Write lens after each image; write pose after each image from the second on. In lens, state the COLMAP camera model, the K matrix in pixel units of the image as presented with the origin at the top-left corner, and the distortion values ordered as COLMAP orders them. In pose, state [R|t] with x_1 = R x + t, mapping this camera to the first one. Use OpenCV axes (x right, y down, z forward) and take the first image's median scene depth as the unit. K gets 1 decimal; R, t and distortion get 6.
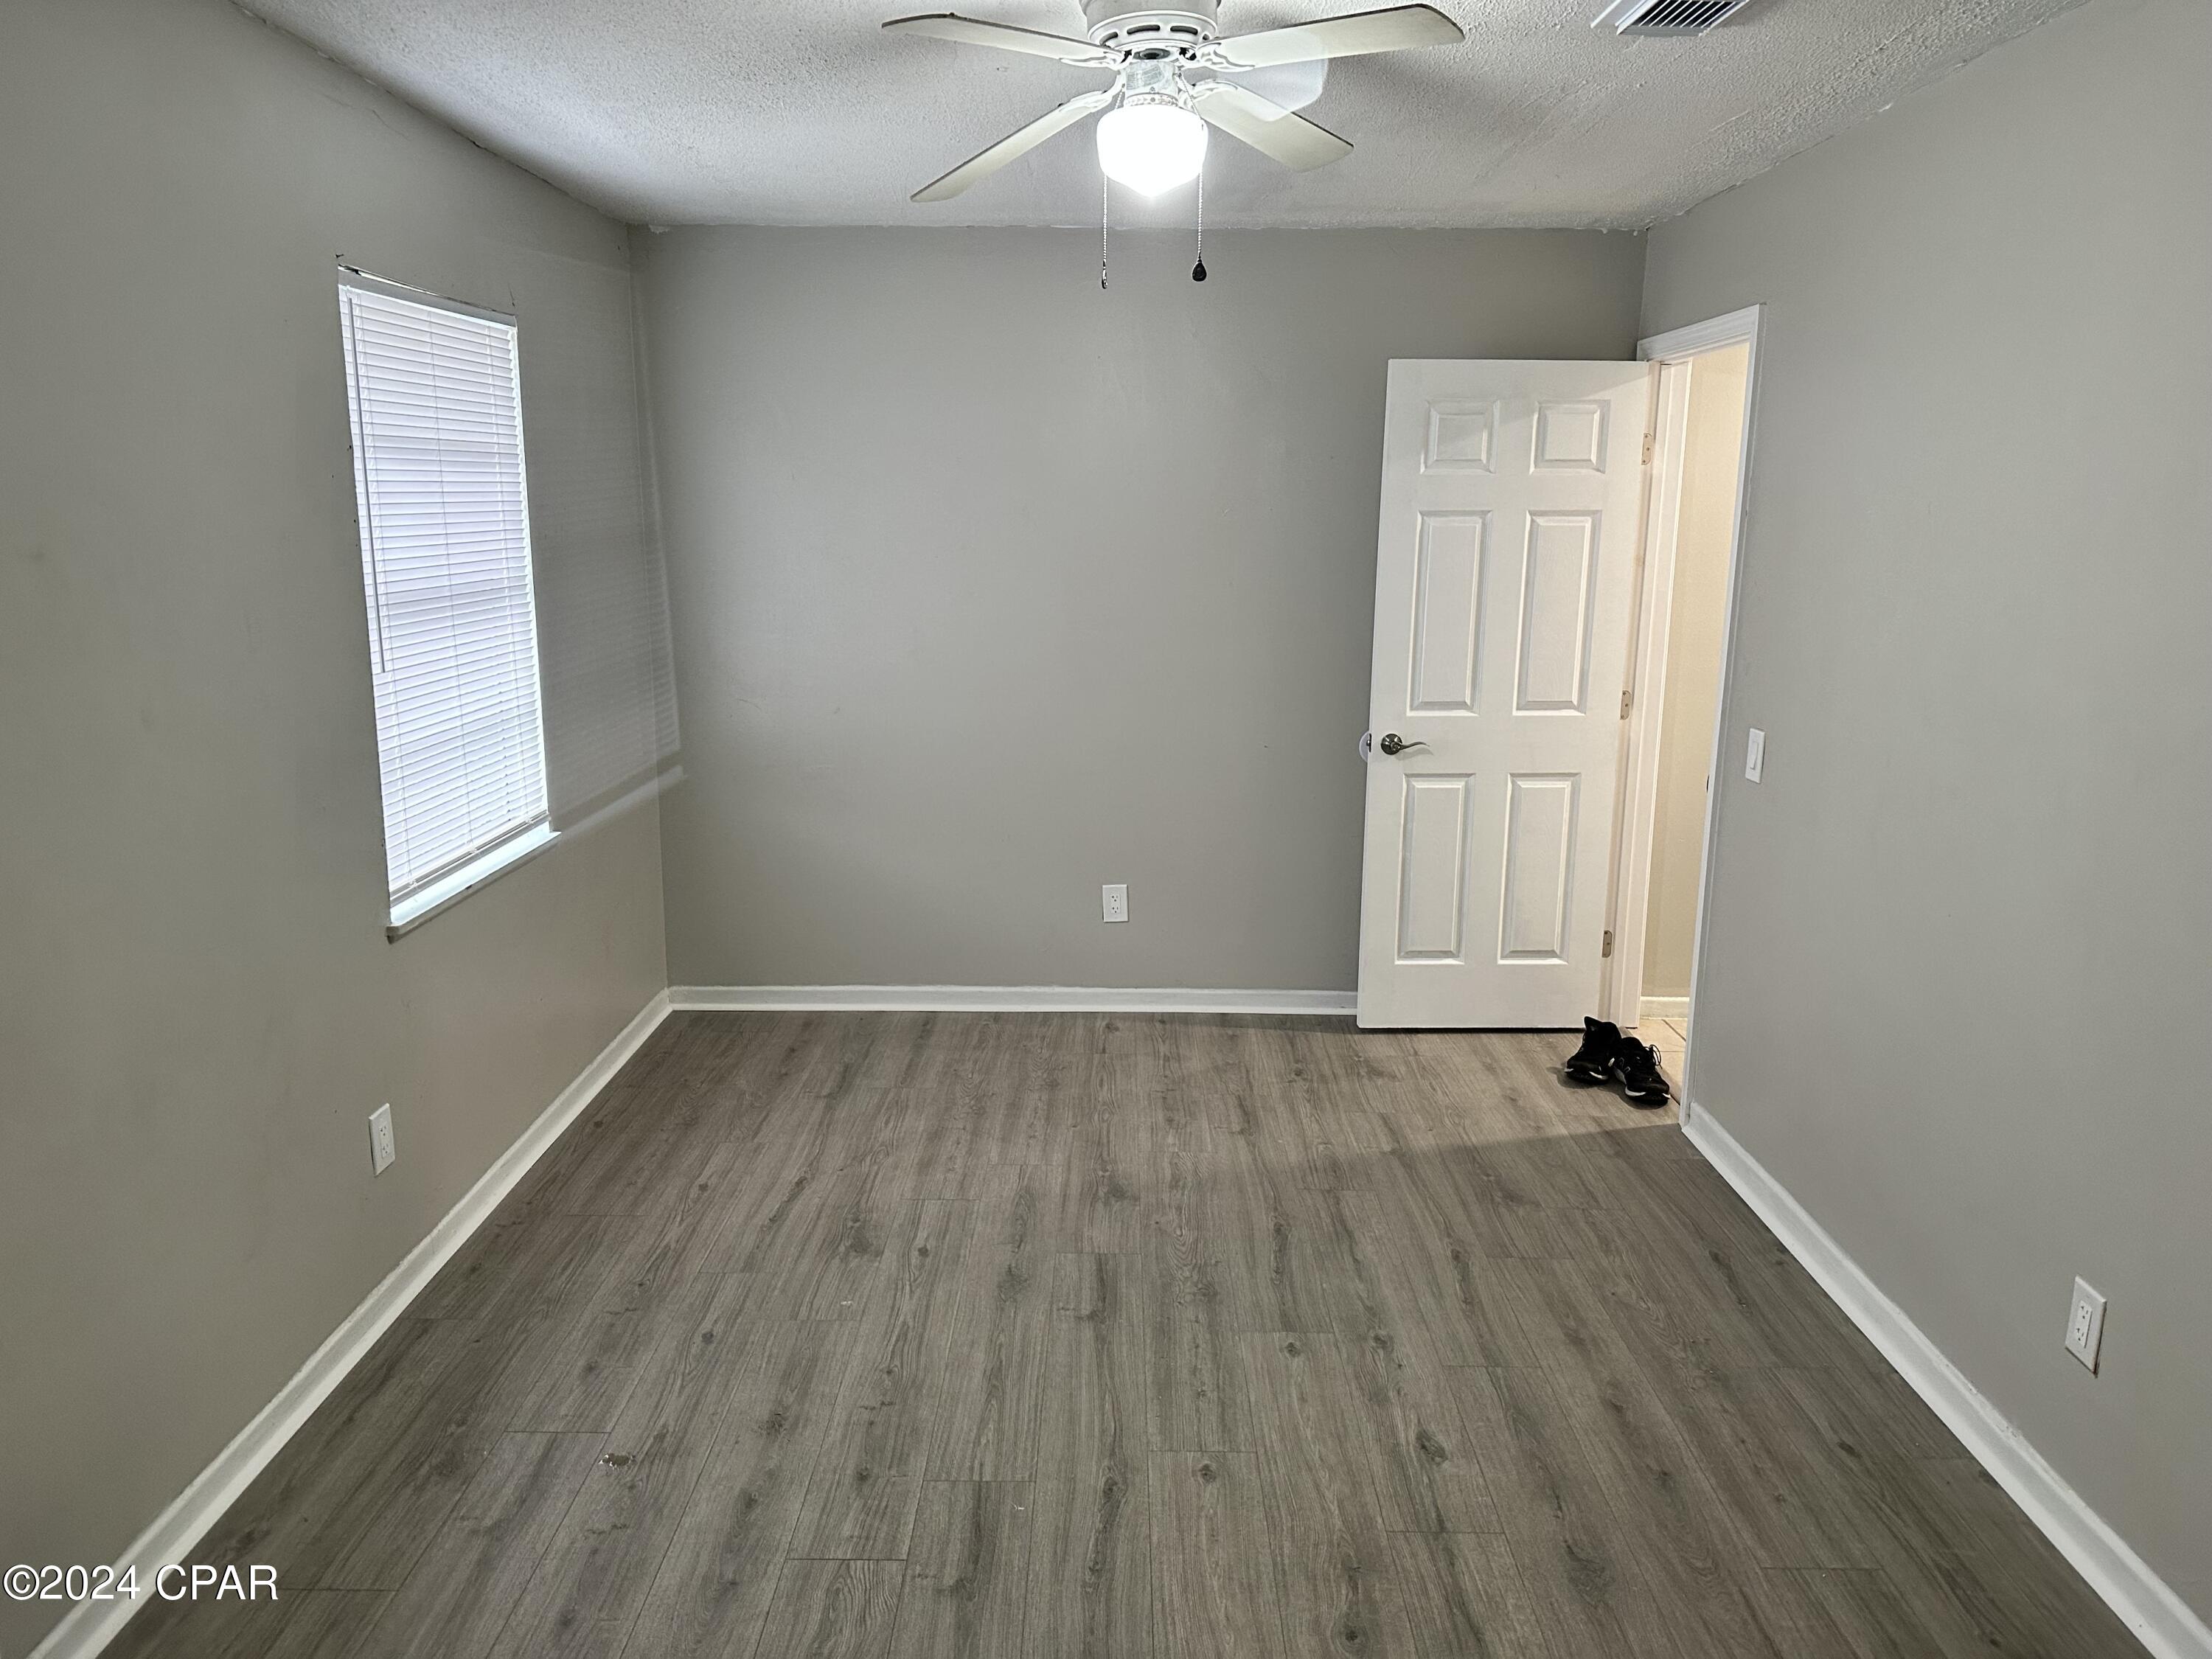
lens RADIAL K [[1532.2, 0, 1106.0], [0, 1532.2, 829.5], [0, 0, 1]] dist [0.001407, 0.000222]
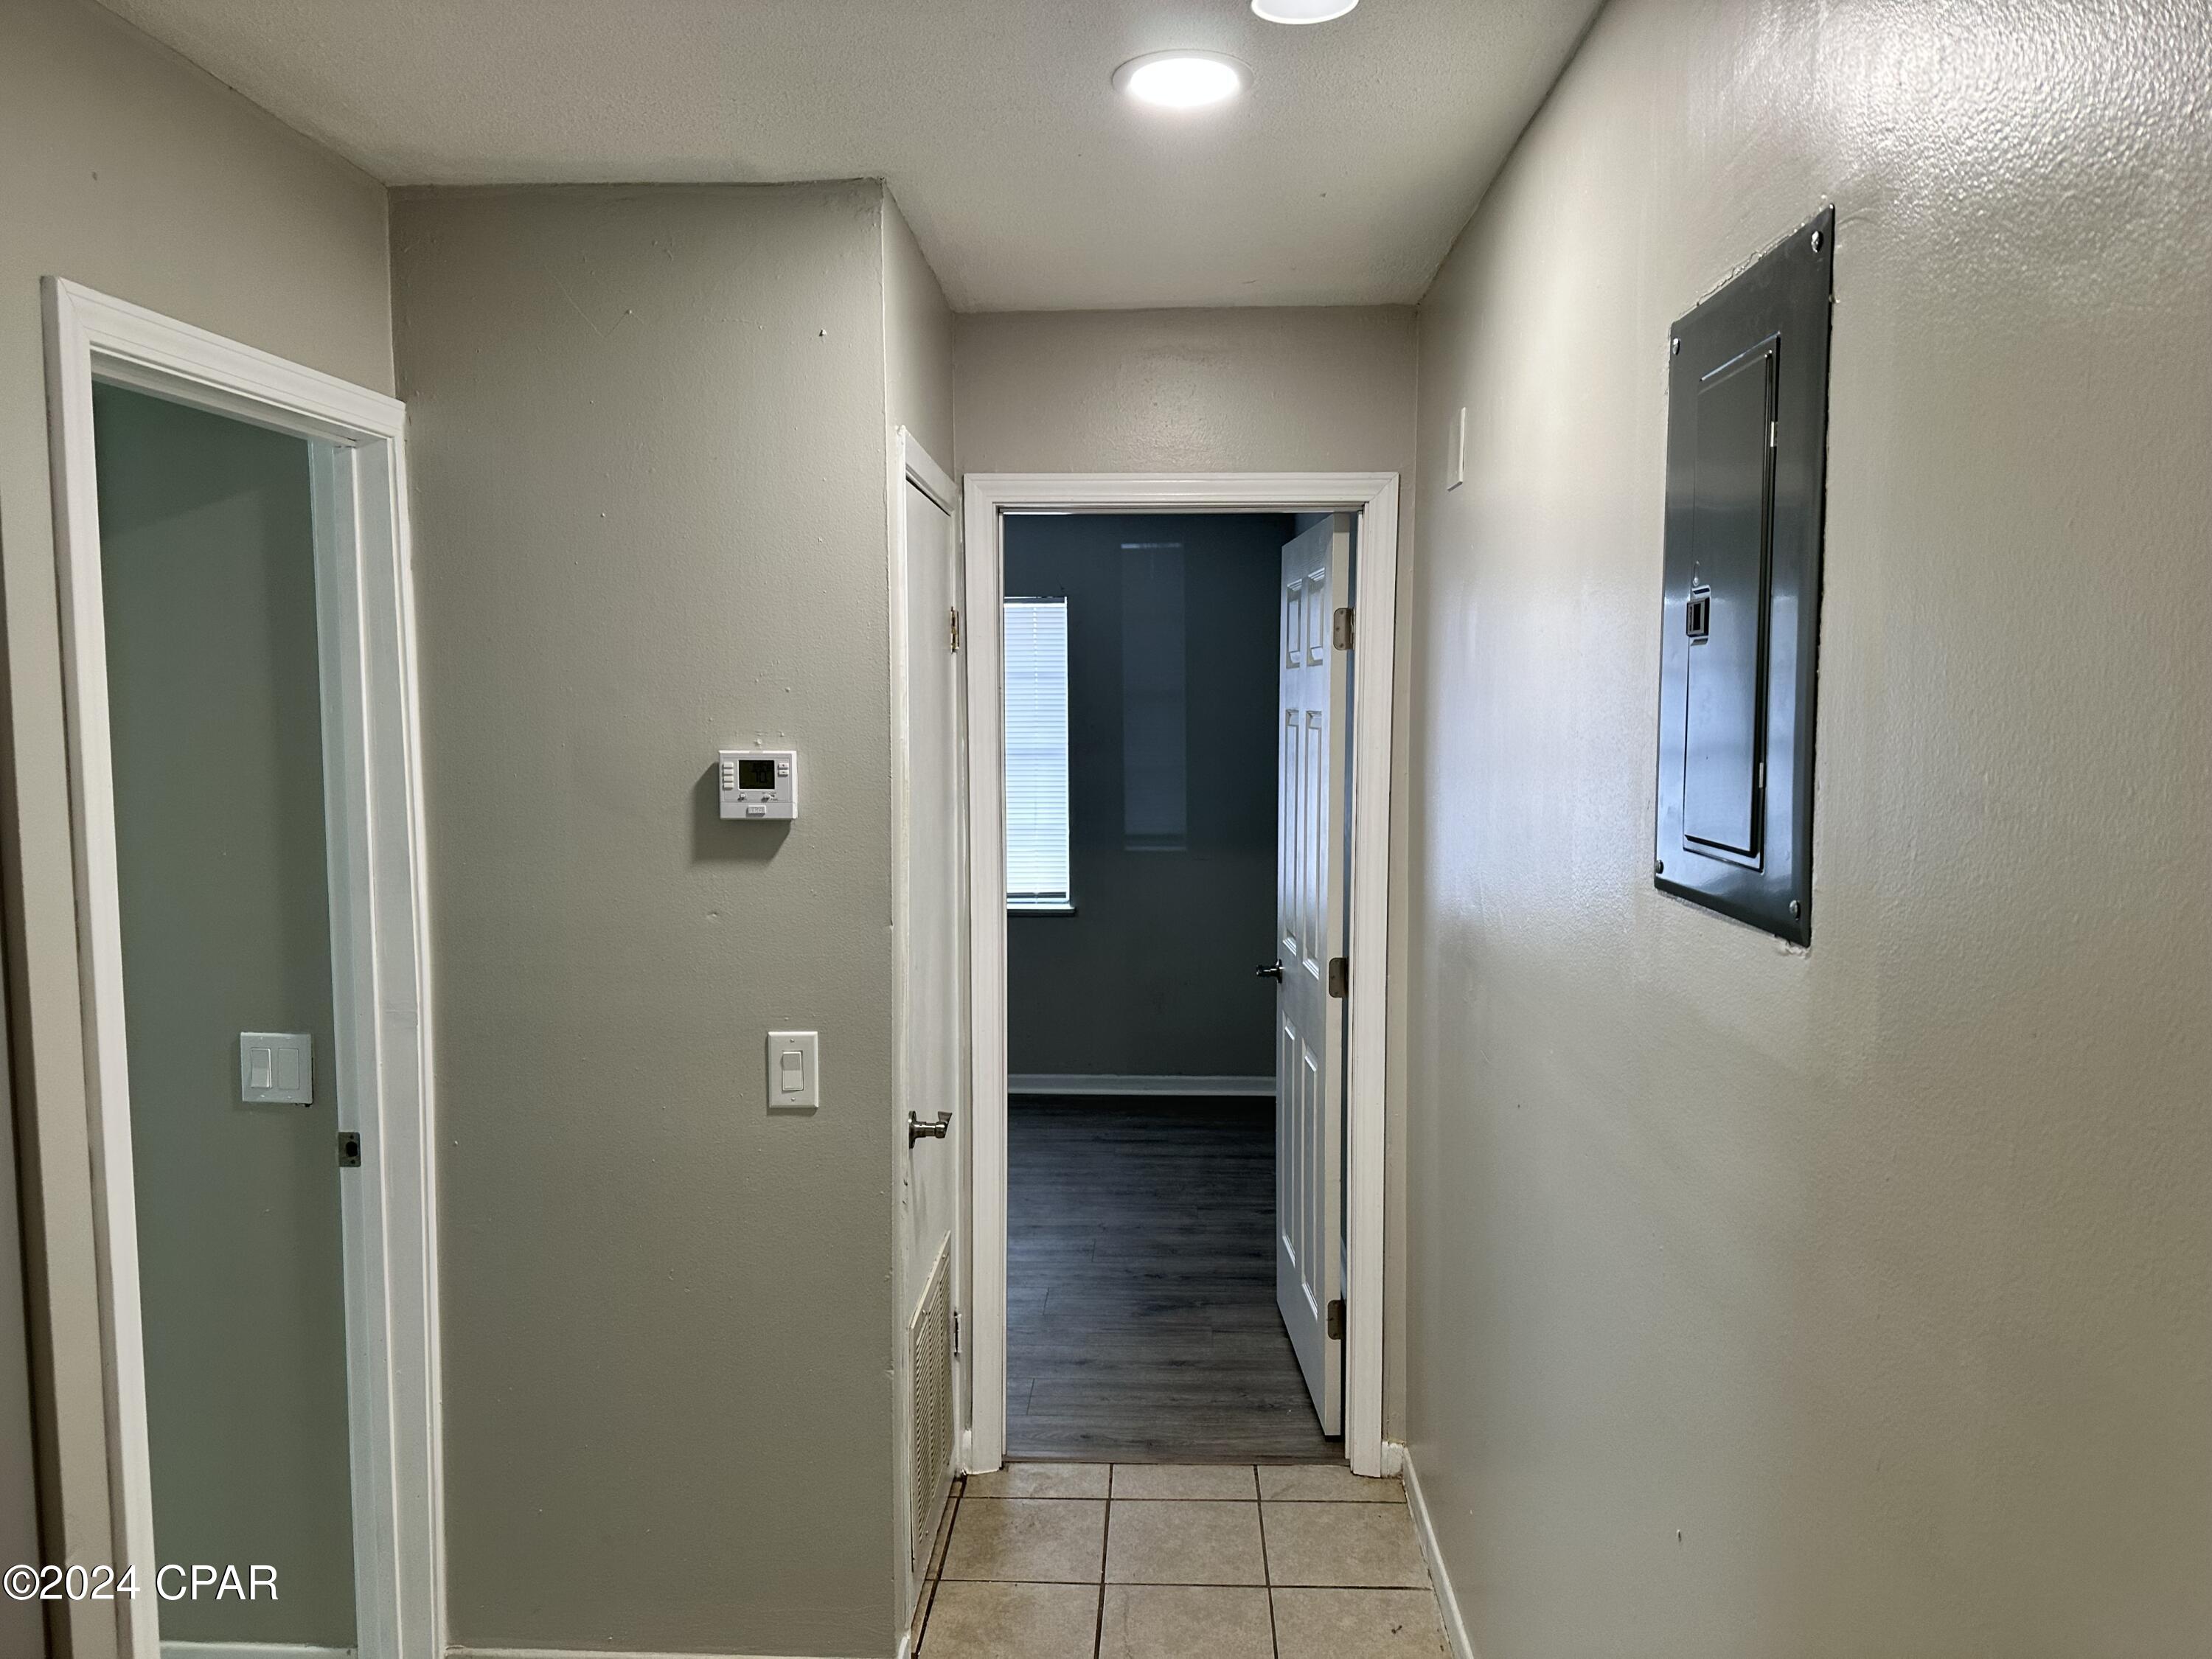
lens RADIAL K [[1532.2, 0, 1106.0], [0, 1532.2, 829.5], [0, 0, 1]] dist [0.001407, 0.000222]
pose [[-0.039812, 0.077010, -0.996235, 1.059859], [-0.210850, 0.973927, 0.083711, -0.189511], [0.976707, 0.213389, -0.022537, 0.918928]]
